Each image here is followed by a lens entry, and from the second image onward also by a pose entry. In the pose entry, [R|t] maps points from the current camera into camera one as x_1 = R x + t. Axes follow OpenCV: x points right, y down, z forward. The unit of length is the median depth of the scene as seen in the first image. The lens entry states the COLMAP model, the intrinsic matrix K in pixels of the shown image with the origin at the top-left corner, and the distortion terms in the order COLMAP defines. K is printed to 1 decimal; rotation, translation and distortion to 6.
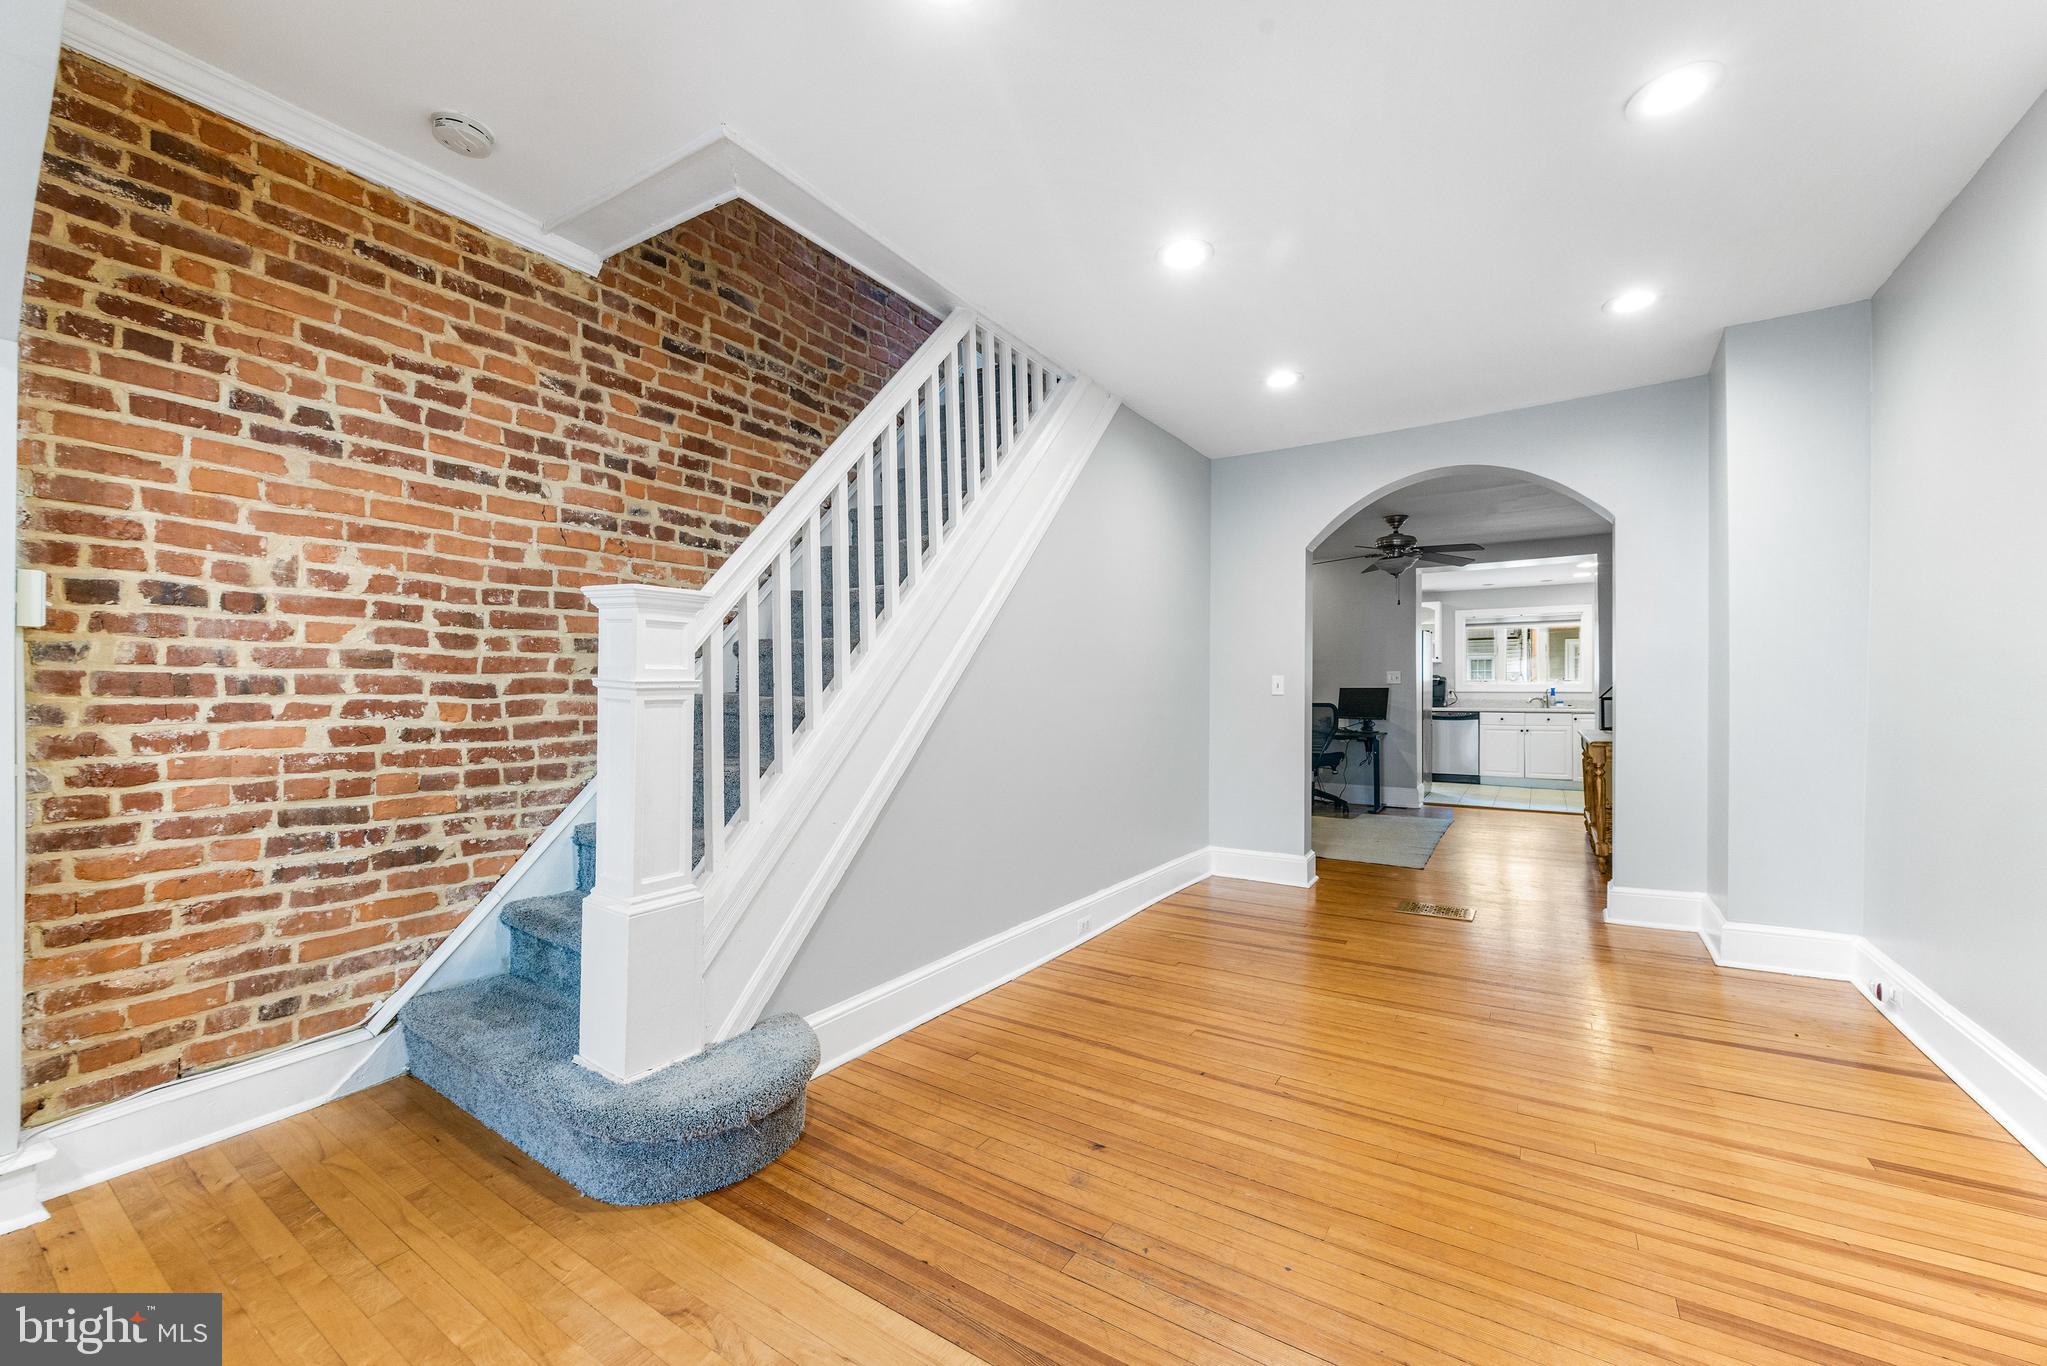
lens RADIAL K [[799.5, 0, 1019.9], [0, 799.5, 685.2], [0, 0, 1]] dist [-0.001497, -0.000317]
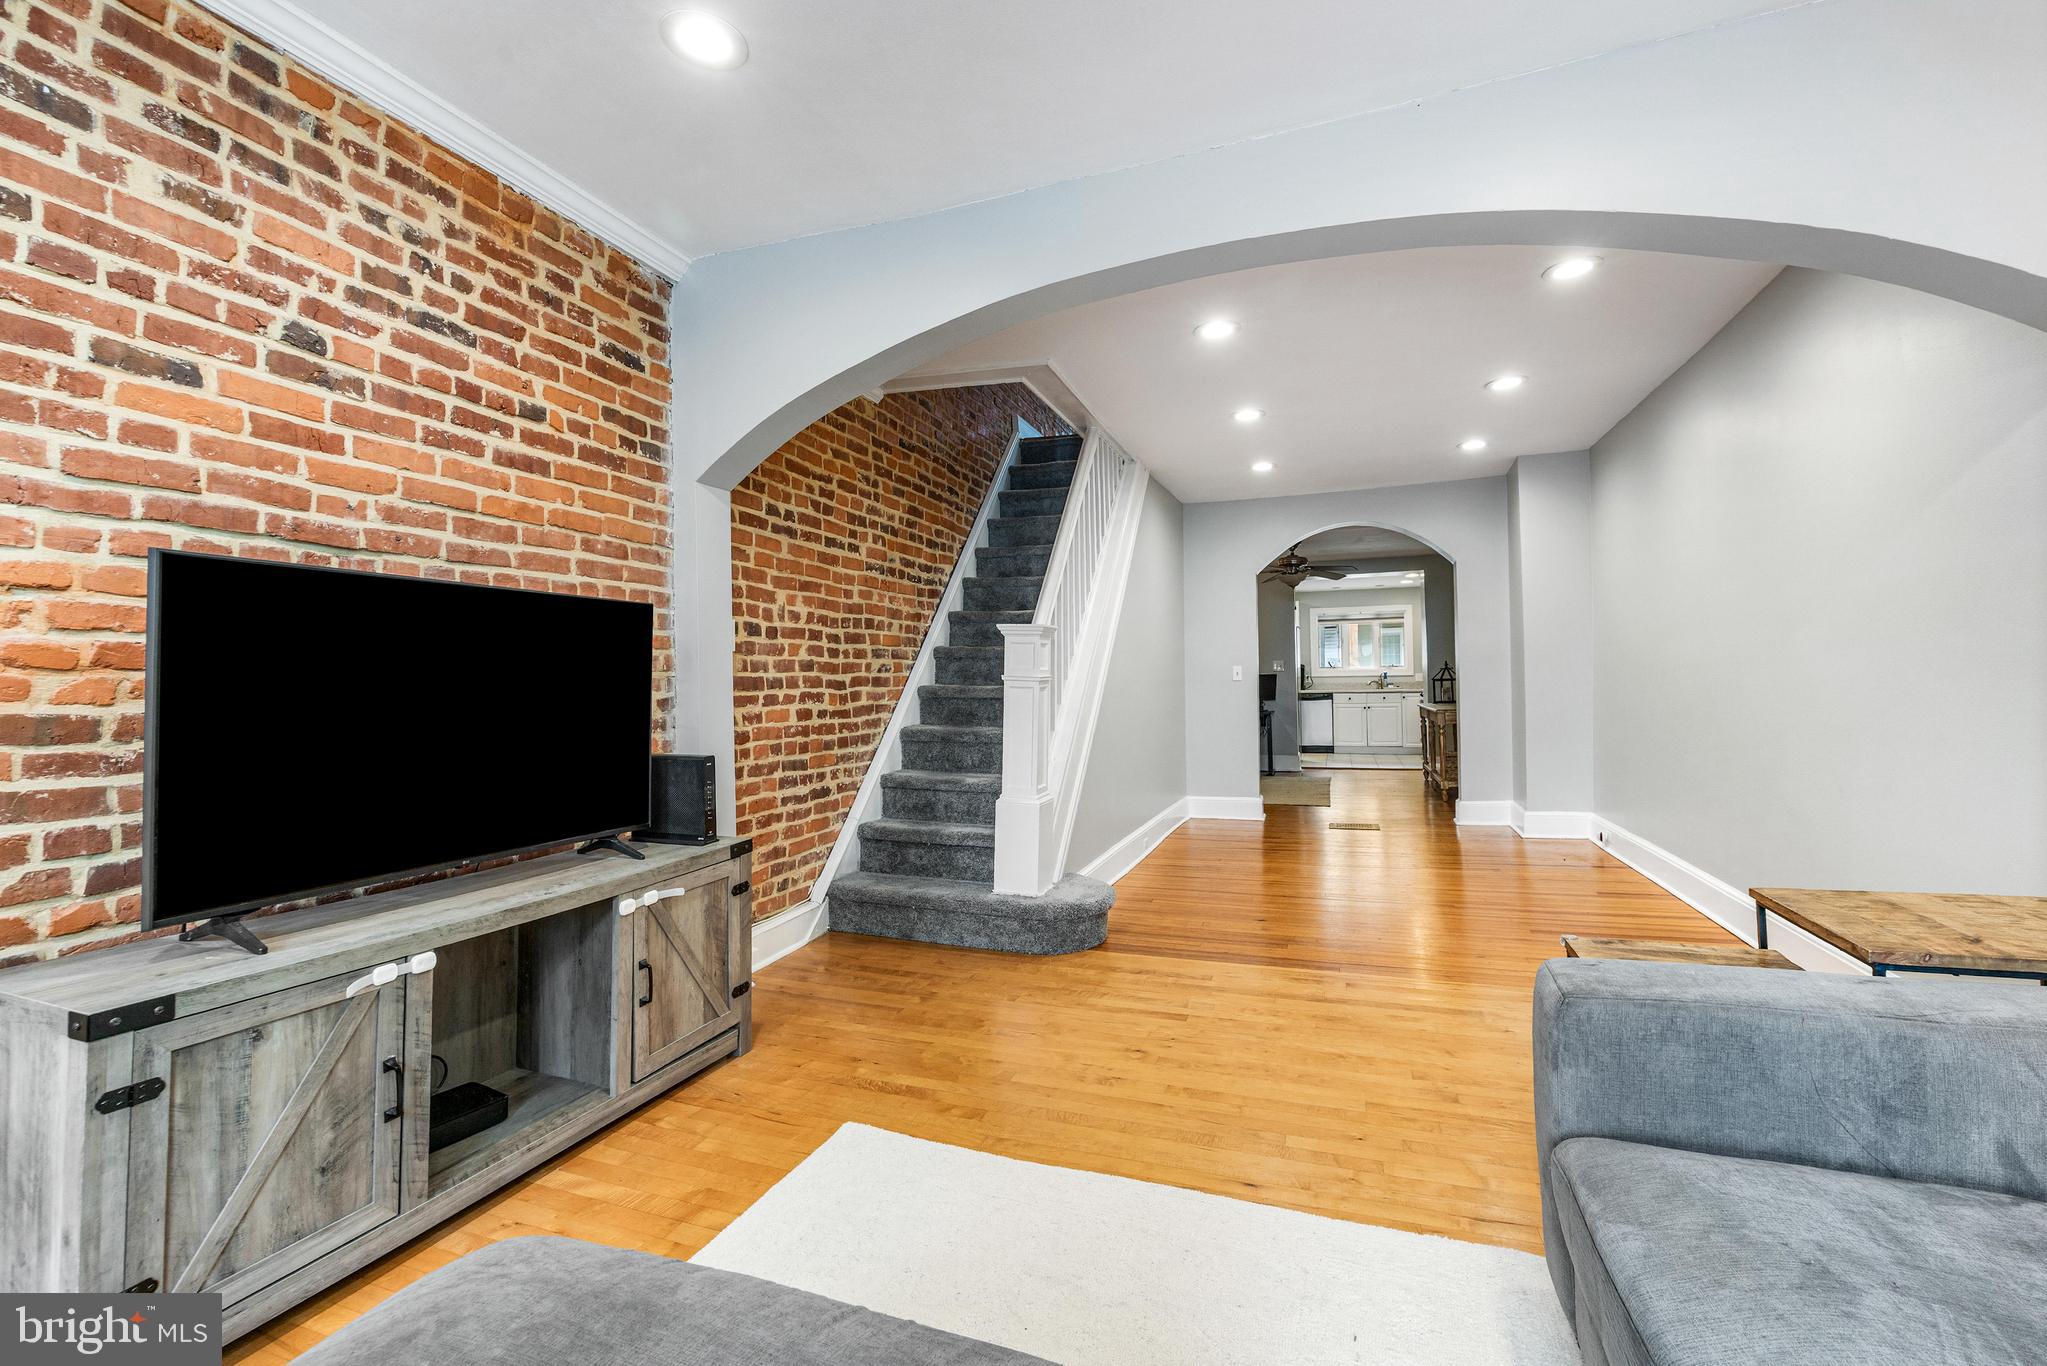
lens RADIAL K [[852.8, 0, 1043.0], [0, 852.8, 656.8], [0, 0, 1]] dist [-0.001212, -0.000331]
pose [[0.971896, -0.007088, 0.235305, -0.858228], [0.011699, 0.999766, -0.018204, -0.016421], [-0.235121, 0.020445, 0.971751, -0.836175]]
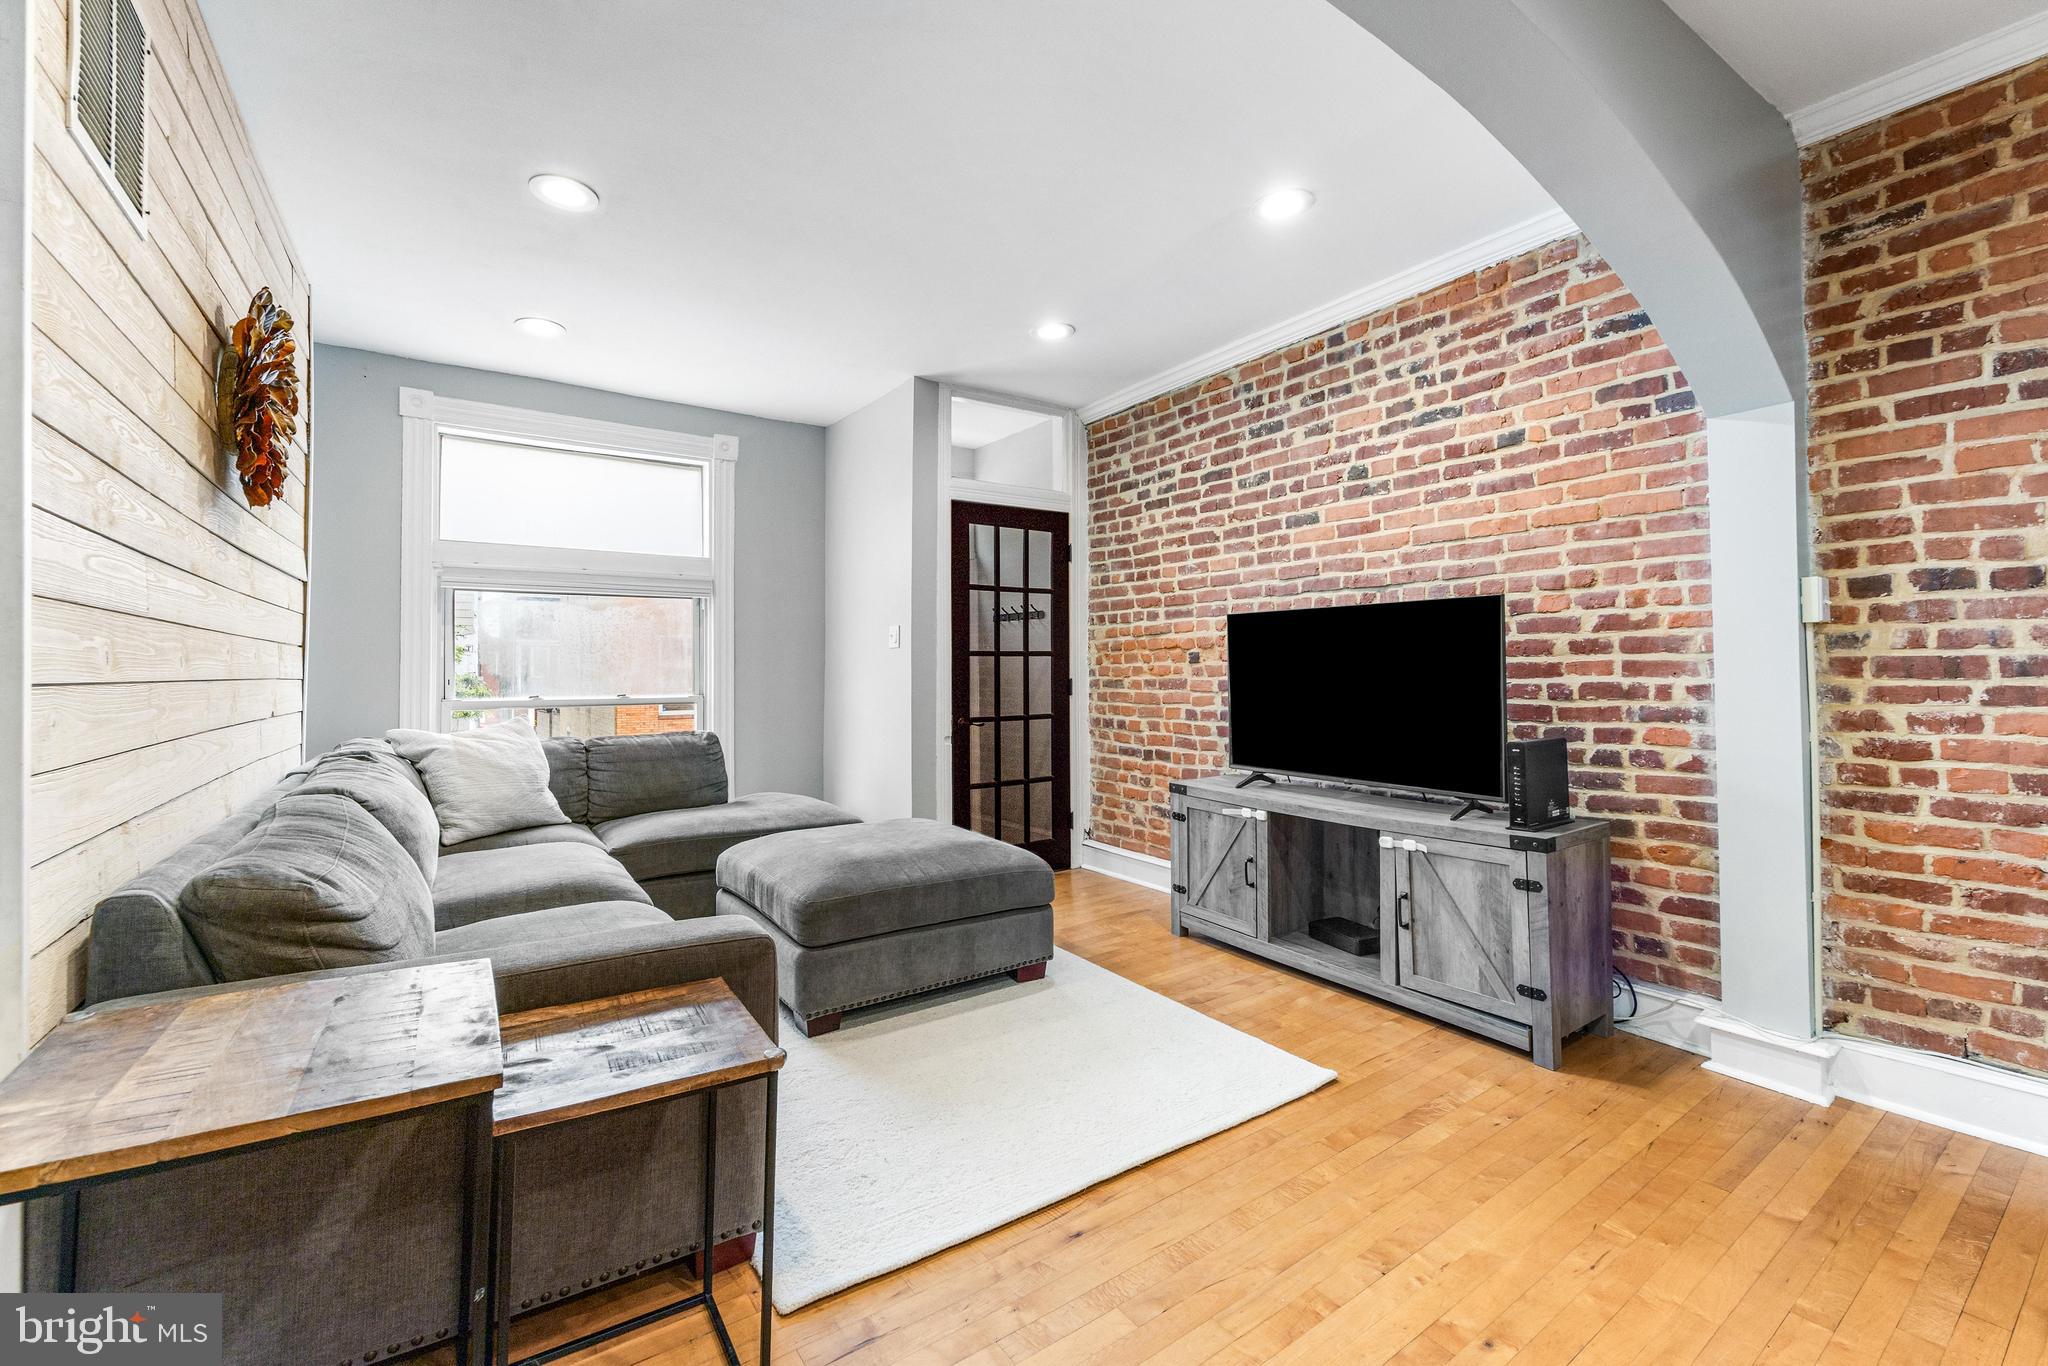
lens RADIAL K [[853.2, 0, 1043.5], [0, 853.2, 656.7], [0, 0, 1]] dist [-0.001212, -0.000331]
pose [[-0.354811, -0.023015, -0.934655, 0.362209], [0.008996, 0.999567, -0.028028, 0.005960], [0.934895, -0.018353, -0.354450, 0.293007]]
